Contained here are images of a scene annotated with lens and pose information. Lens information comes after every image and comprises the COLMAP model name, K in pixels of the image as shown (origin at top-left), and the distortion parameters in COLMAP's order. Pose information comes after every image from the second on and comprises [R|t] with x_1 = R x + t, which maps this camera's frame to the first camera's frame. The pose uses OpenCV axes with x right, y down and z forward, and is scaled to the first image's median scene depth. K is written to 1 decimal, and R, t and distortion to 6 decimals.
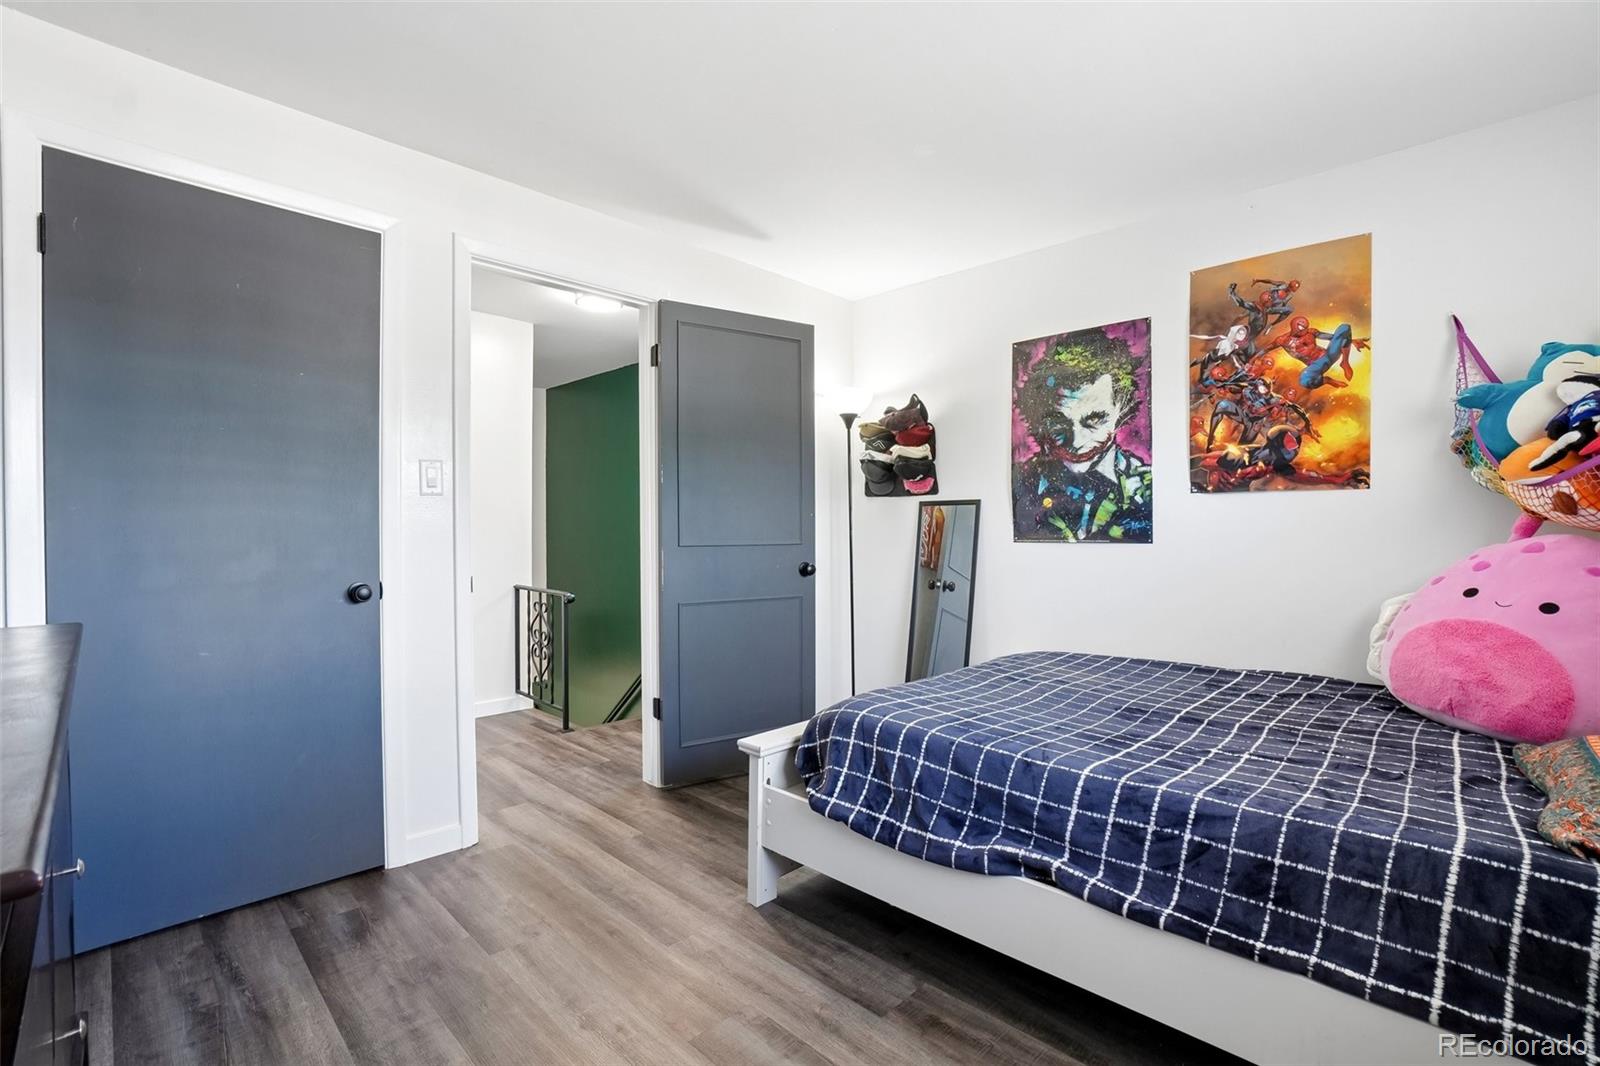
lens RADIAL K [[713.4, 0, 799.6], [0, 713.4, 533.0], [0, 0, 1]] dist [-0.025758, 0.000913]
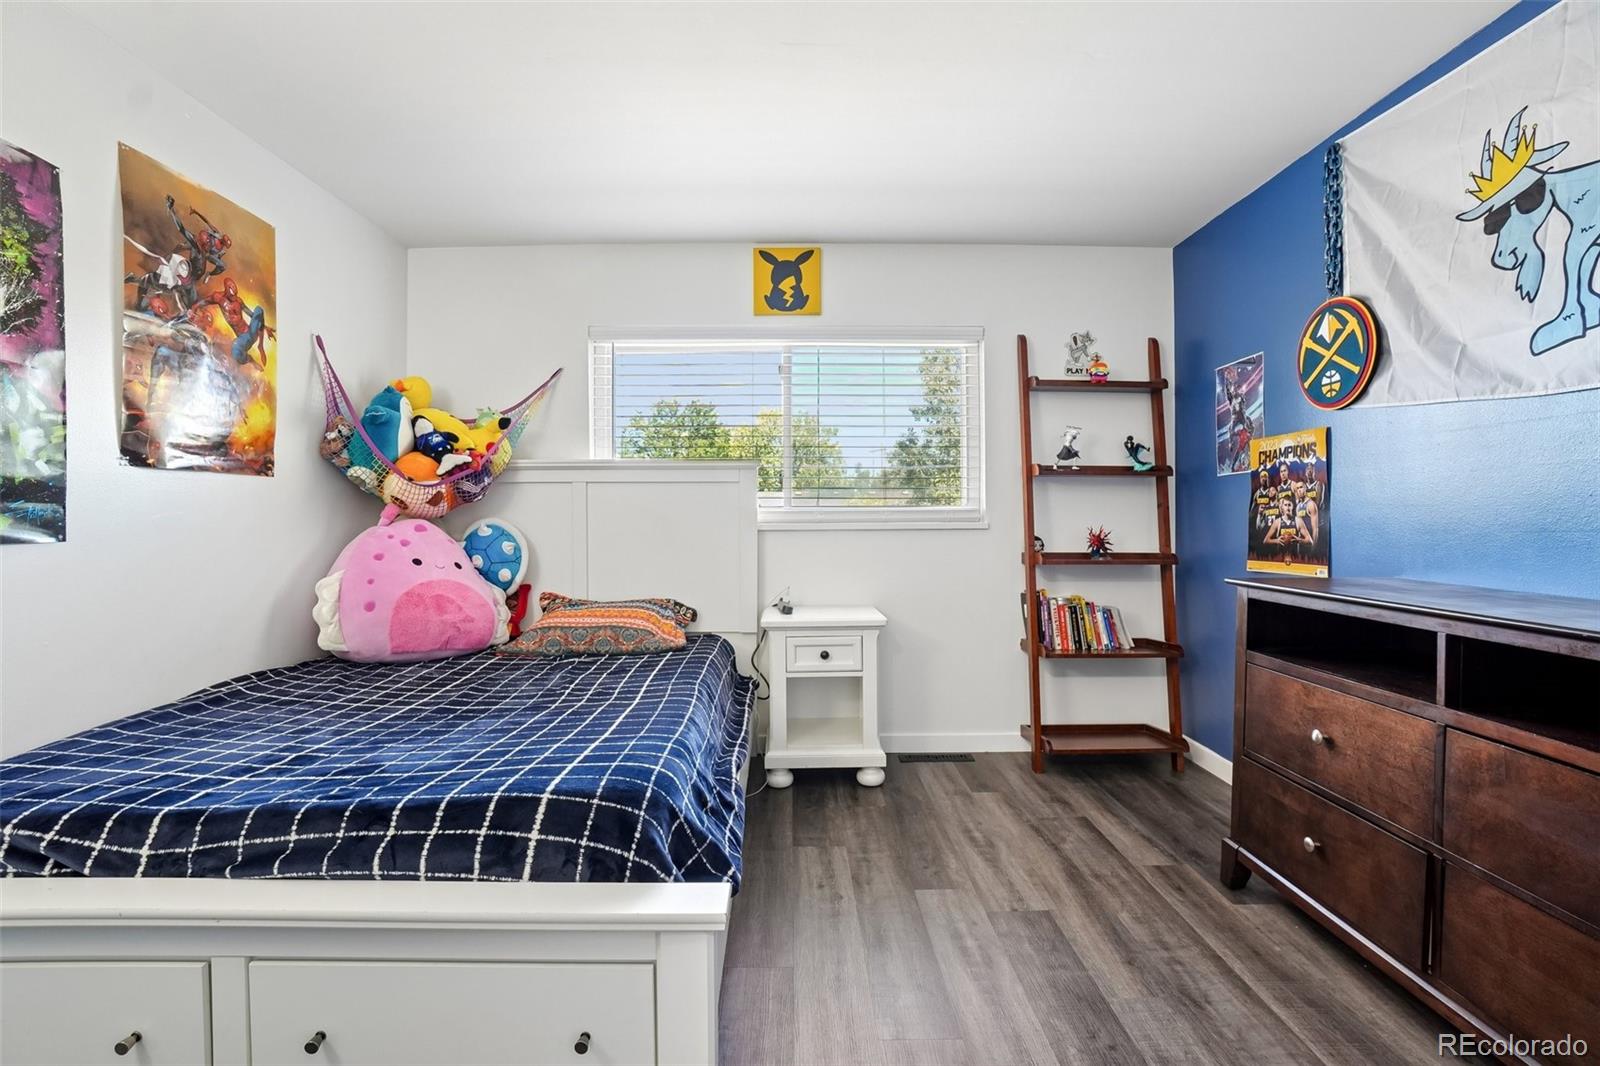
lens RADIAL K [[713.4, 0, 802.5], [0, 713.4, 522.4], [0, 0, 1]] dist [-0.025758, 0.000913]
pose [[-0.712820, -0.006202, 0.701319, -0.409321], [0.007869, 0.999827, 0.016839, -0.007289], [-0.701303, 0.017522, -0.712648, 1.071819]]
